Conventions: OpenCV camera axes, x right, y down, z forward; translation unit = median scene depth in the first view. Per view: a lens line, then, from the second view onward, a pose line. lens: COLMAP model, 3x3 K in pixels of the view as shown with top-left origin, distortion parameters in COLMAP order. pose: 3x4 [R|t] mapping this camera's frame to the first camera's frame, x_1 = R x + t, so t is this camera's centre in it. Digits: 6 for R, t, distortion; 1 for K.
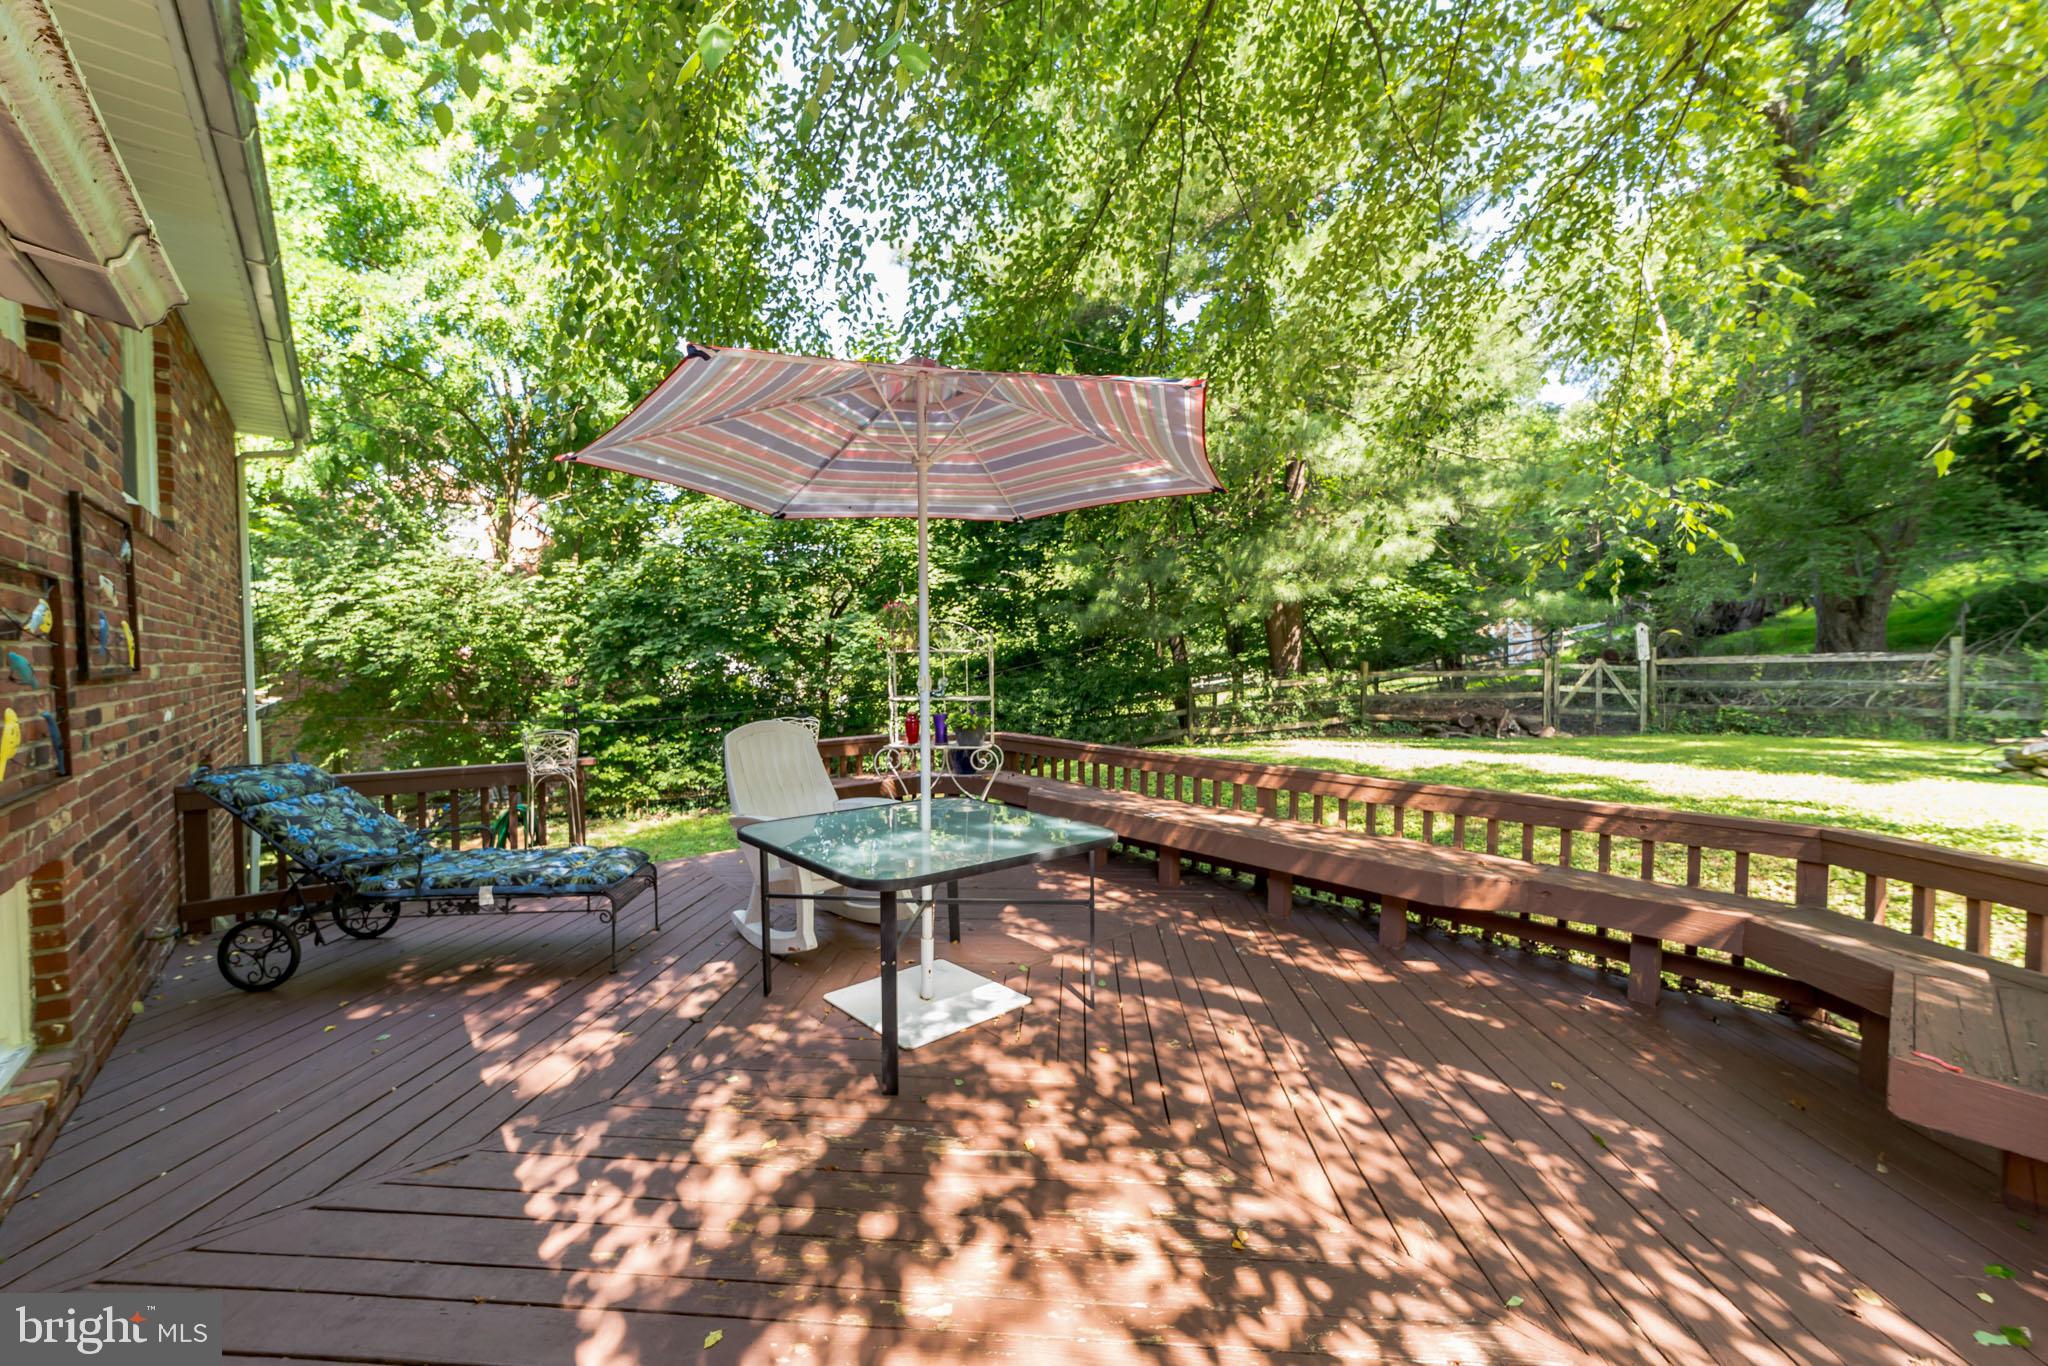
lens RADIAL K [[769.7, 0, 1024.0], [0, 769.7, 683.0], [0, 0, 1]] dist [0.000071, 0.000025]
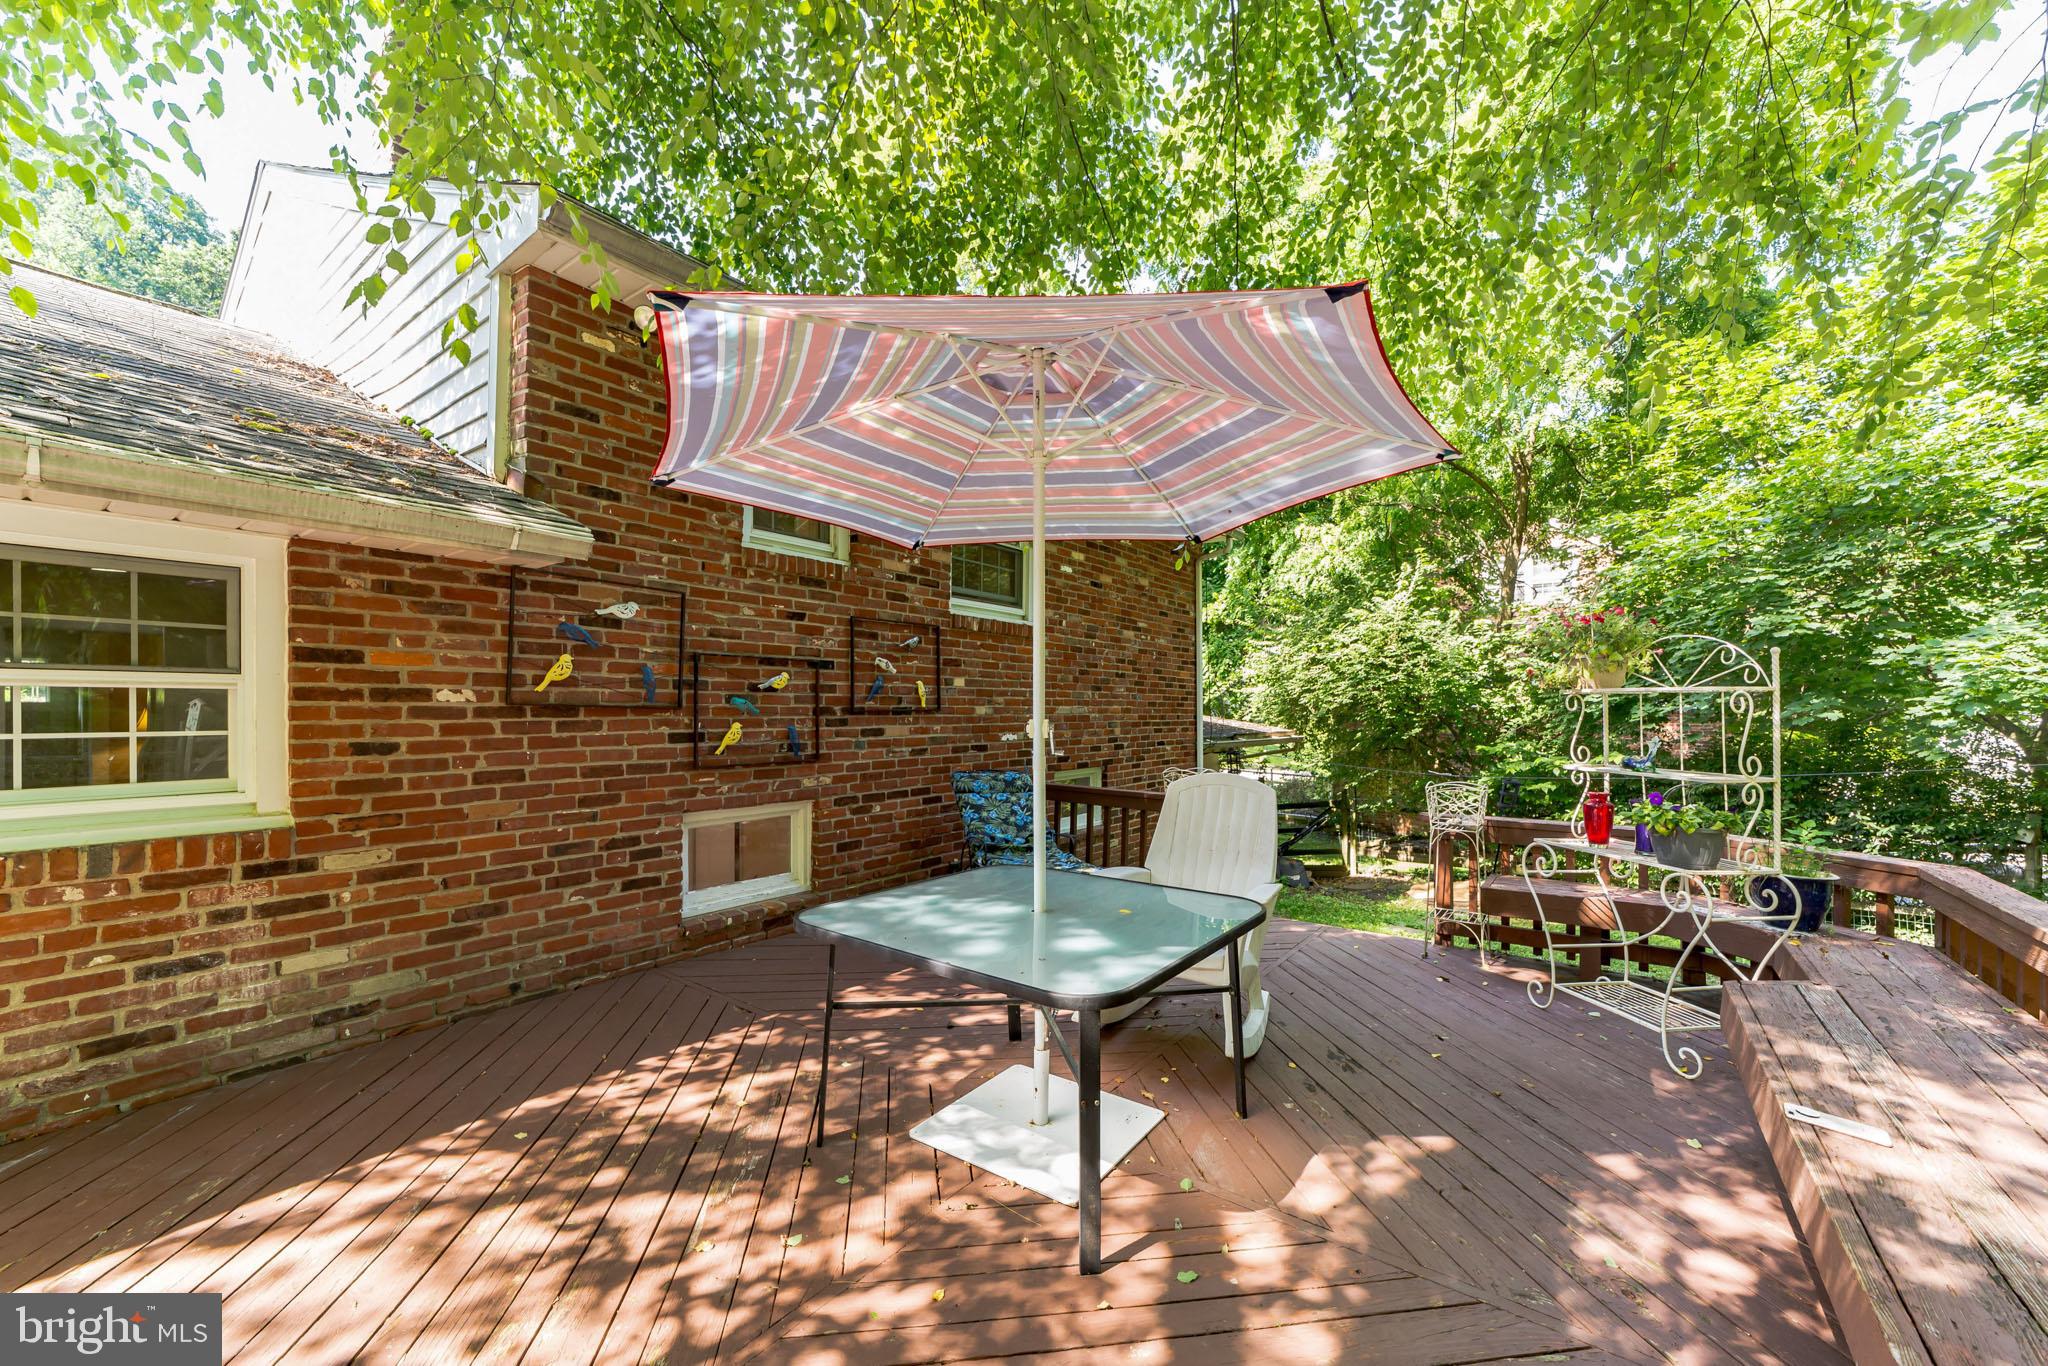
lens RADIAL K [[804.1, 0, 1032.4], [0, 804.1, 703.6], [0, 0, 1]] dist [-0.001976, -0.000084]
pose [[0.213329, 0.001297, -0.976979, 0.915512], [-0.028754, 0.999574, -0.004952, -0.030006], [0.976557, 0.029149, 0.213276, 1.070347]]
